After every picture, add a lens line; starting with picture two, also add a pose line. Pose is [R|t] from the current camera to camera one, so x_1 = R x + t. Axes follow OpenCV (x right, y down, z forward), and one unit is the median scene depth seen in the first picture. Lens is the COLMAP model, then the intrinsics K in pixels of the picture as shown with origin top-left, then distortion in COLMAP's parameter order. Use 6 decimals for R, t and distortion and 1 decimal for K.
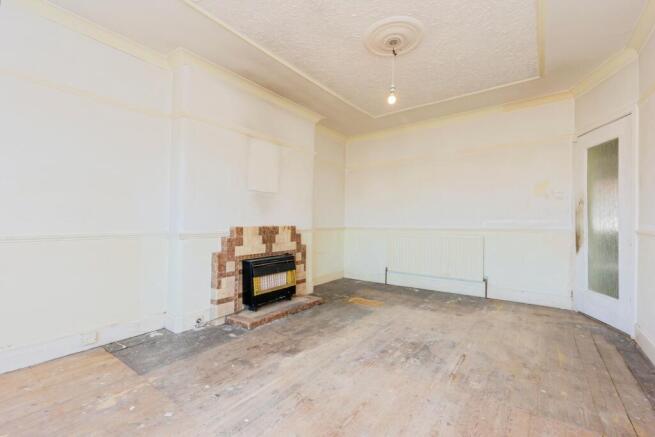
lens RADIAL K [[281.2, 0, 328.5], [0, 281.2, 223.2], [0, 0, 1]] dist [0.003393, 0.000157]
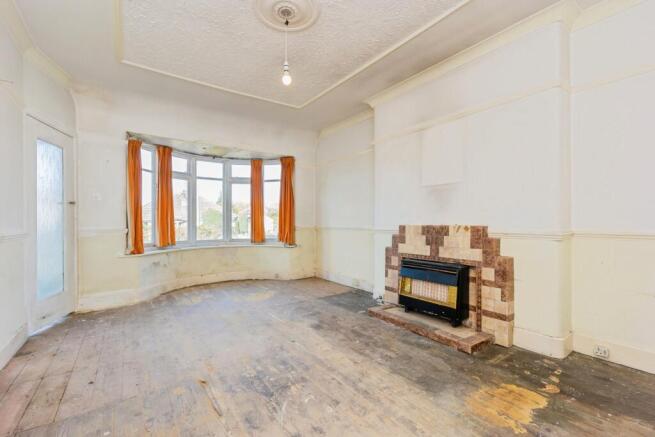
lens RADIAL K [[281.2, 0, 328.3], [0, 281.2, 218.8], [0, 0, 1]] dist [0.003393, 0.000157]
pose [[-0.294490, -0.007694, -0.955624, 0.771512], [0.002484, 0.999958, -0.008816, -0.002477], [0.955651, -0.004970, -0.294458, 1.054747]]
